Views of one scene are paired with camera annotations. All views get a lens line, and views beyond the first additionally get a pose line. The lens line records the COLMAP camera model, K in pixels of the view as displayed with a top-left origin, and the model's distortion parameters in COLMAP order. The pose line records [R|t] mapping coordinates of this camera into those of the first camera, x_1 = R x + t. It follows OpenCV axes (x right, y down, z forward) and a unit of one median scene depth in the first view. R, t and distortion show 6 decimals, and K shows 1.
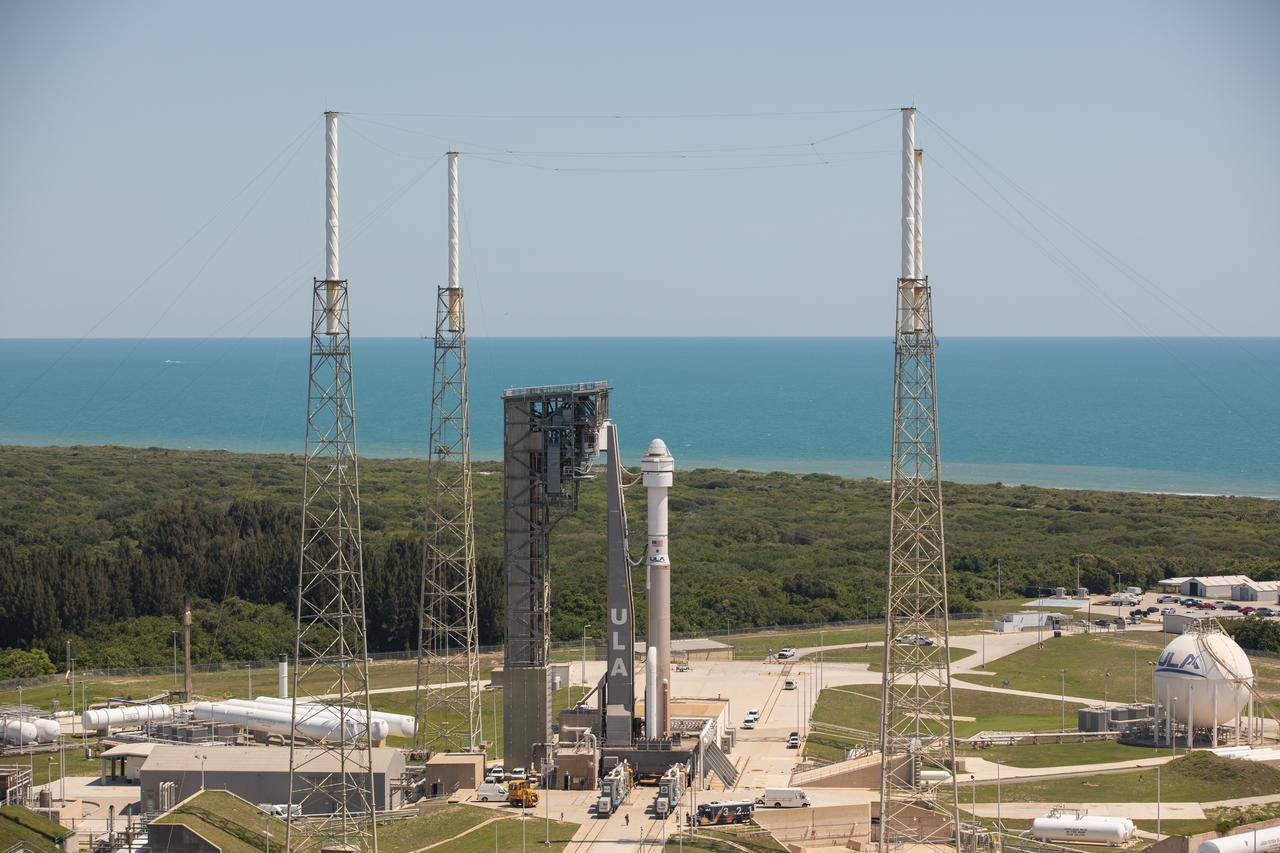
lens RADIAL K [[3606.9, 0, 640.0], [0, 3606.9, 426.5], [0, 0, 1]] dist [-0.080968, -0.404336]
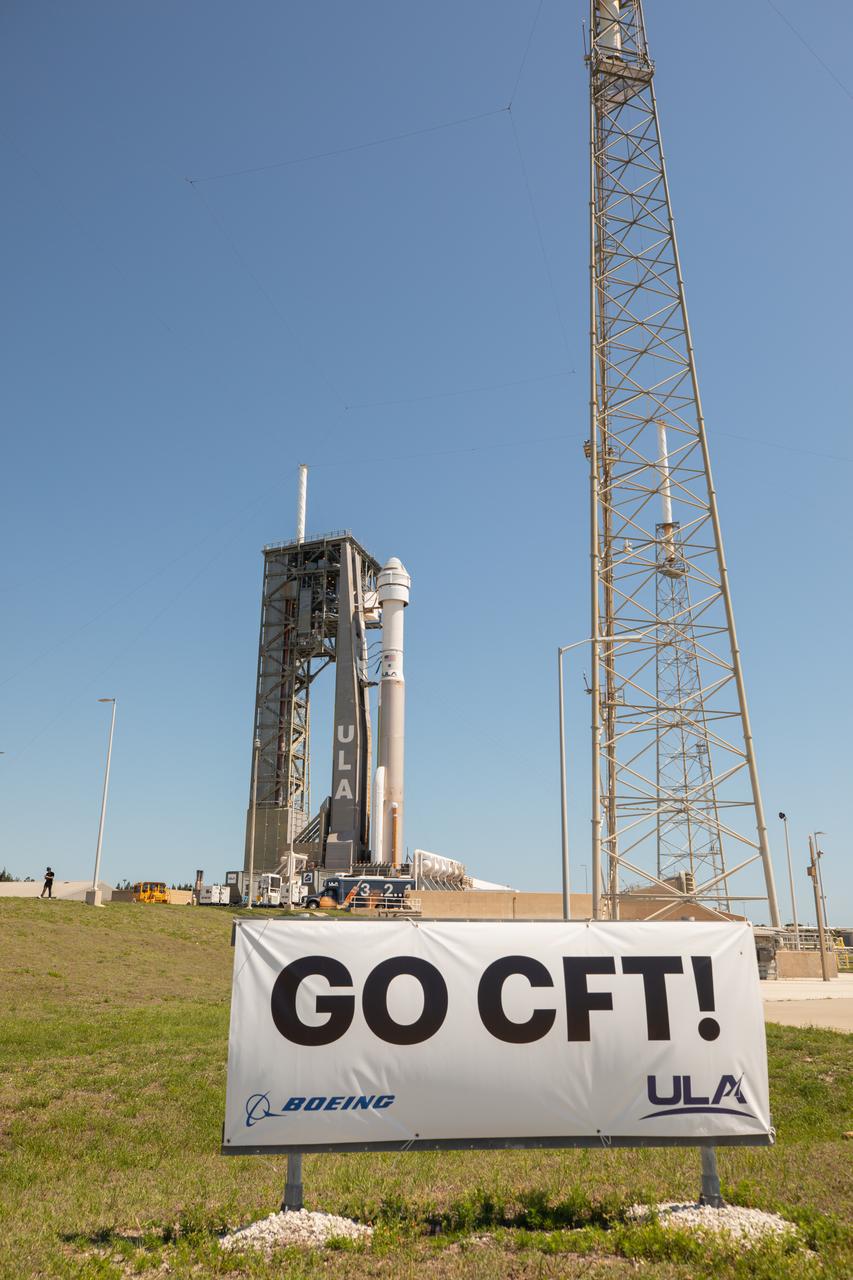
lens RADIAL K [[983.1, 0, 426.5], [0, 983.1, 640.0], [0, 0, 1]] dist [-0.003790, -0.001452]
pose [[0.982911, -0.043837, -0.178788, 0.059063], [-0.015830, 0.947507, -0.319344, 0.107620], [0.183402, 0.316717, 0.930620, 0.748414]]
